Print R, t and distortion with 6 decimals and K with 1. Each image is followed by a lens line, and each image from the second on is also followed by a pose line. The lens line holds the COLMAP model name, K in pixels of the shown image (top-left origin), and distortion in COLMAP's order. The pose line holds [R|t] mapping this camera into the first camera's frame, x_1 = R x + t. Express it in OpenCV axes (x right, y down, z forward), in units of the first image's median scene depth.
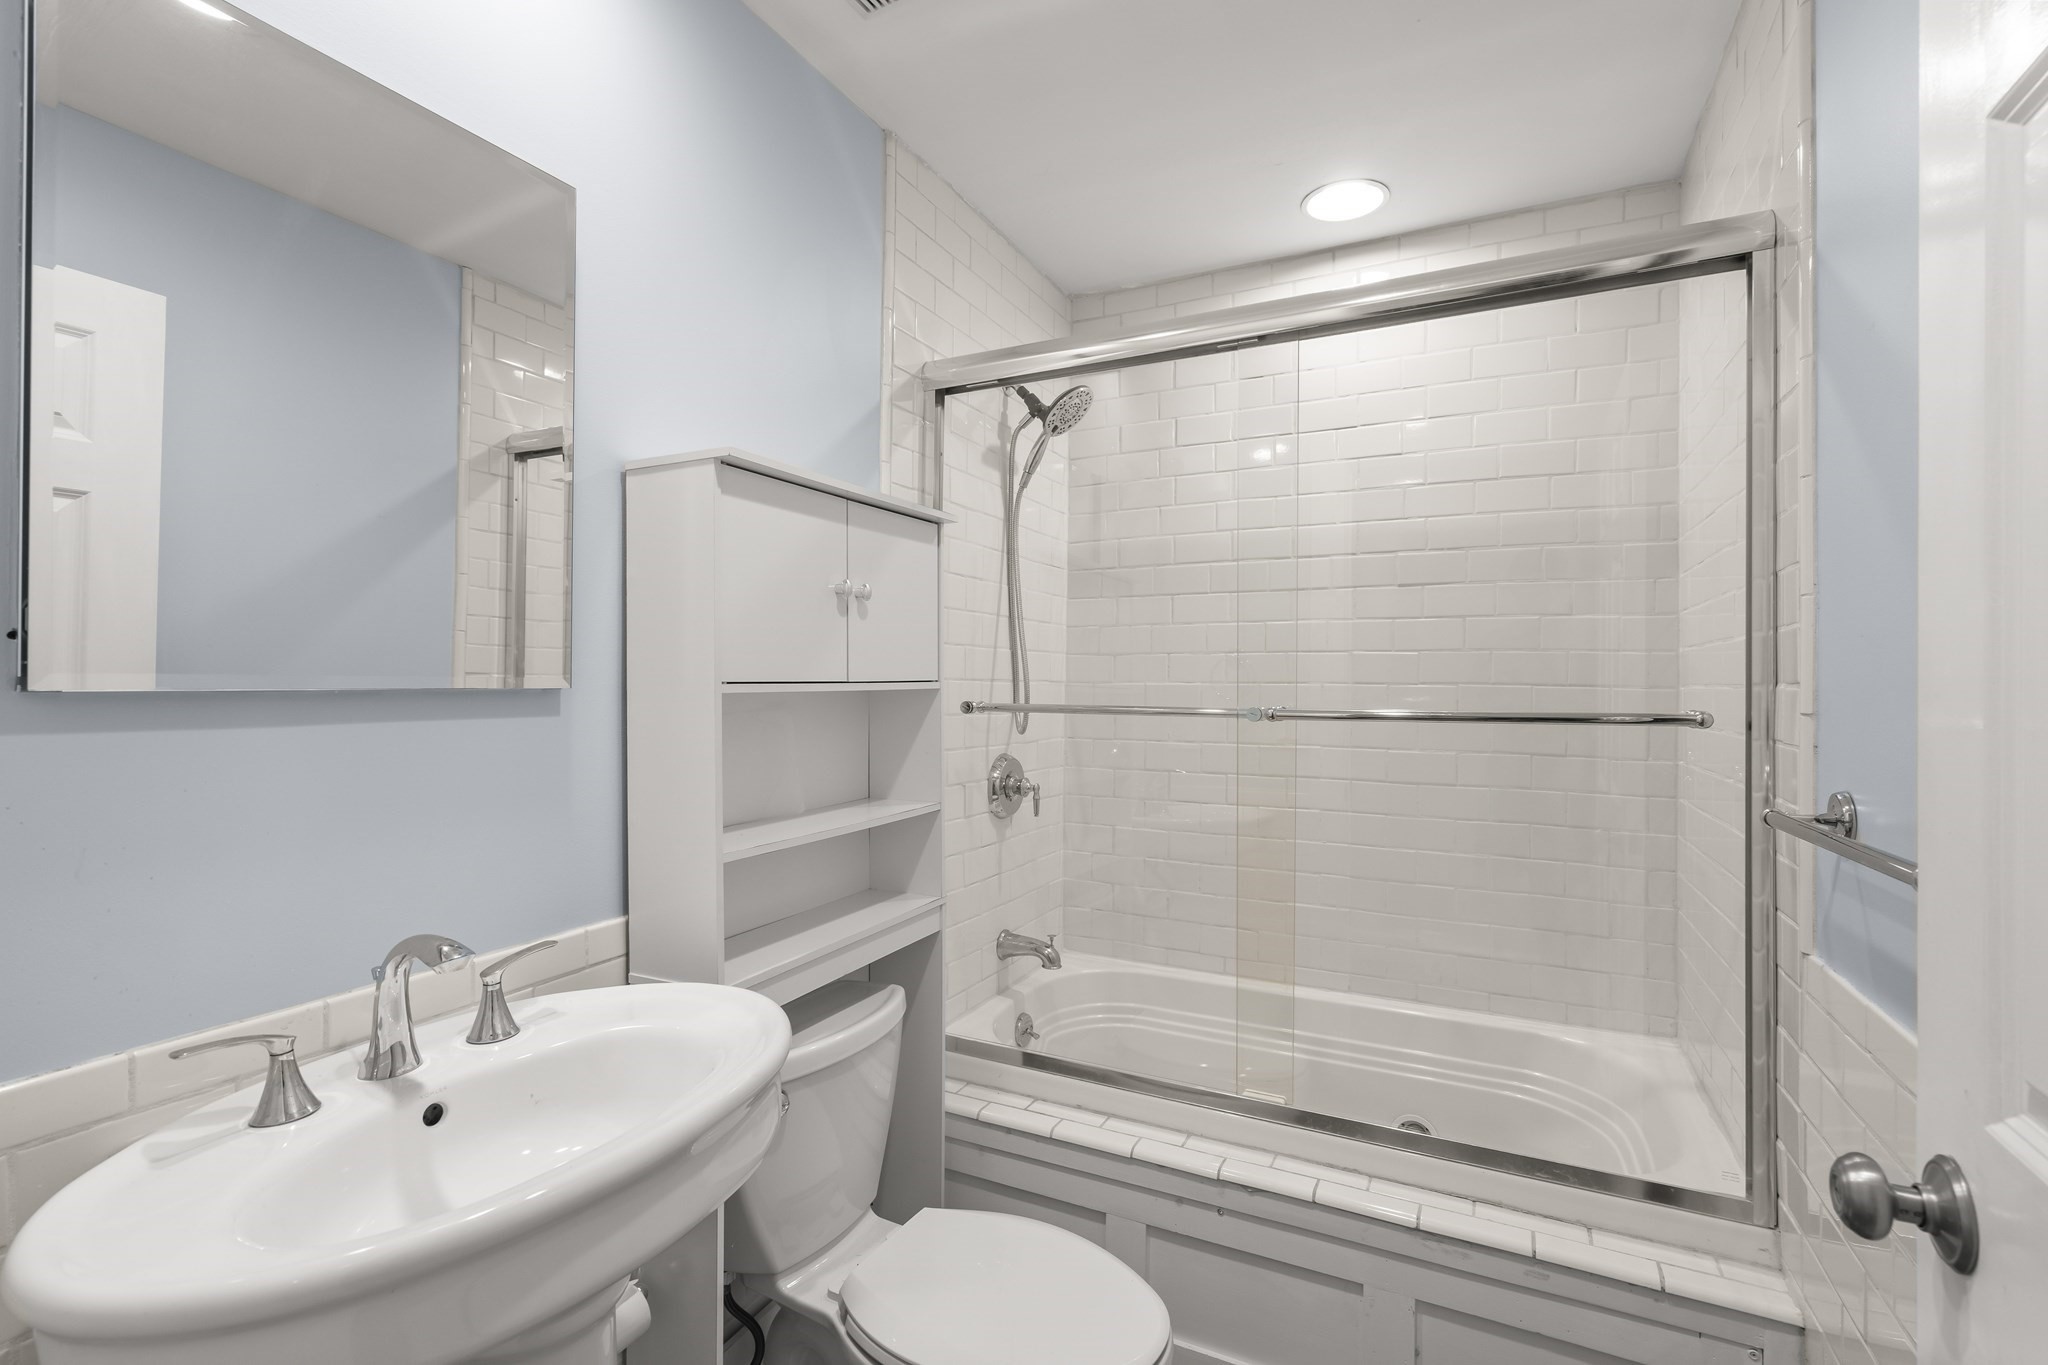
lens RADIAL K [[928.1, 0, 1028.1], [0, 928.1, 675.5], [0, 0, 1]] dist [0.000225, 0.000798]
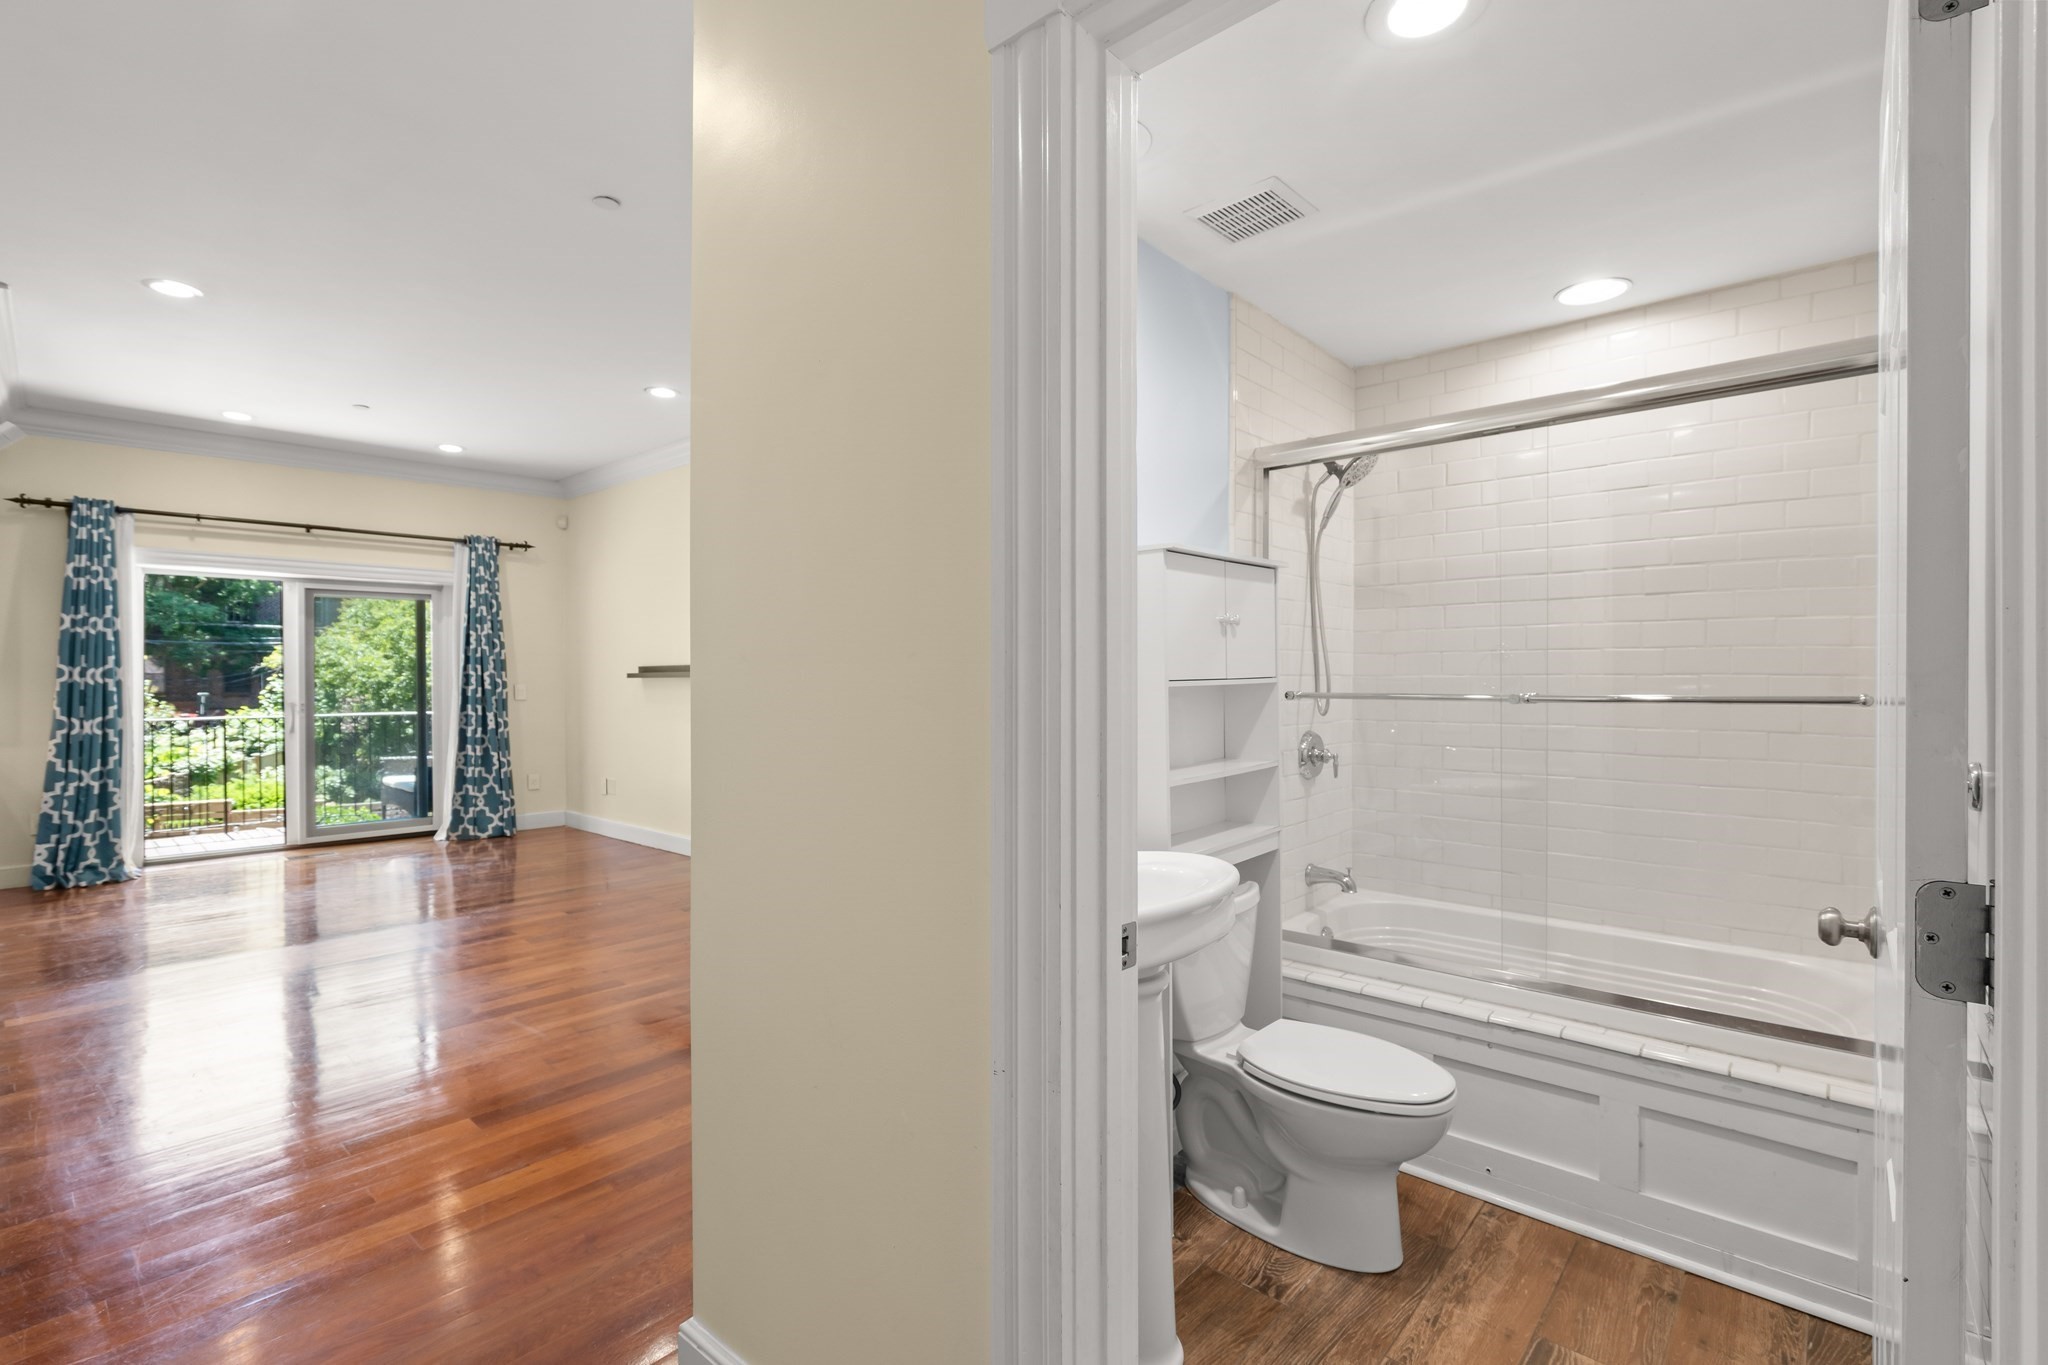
lens RADIAL K [[931.7, 0, 1028.8], [0, 931.7, 681.8], [0, 0, 1]] dist [0.000778, -0.000096]
pose [[0.968541, -0.009122, -0.248688, -0.103622], [0.013183, 0.999805, 0.014673, -0.012805], [0.248506, -0.017490, 0.968473, -0.486700]]
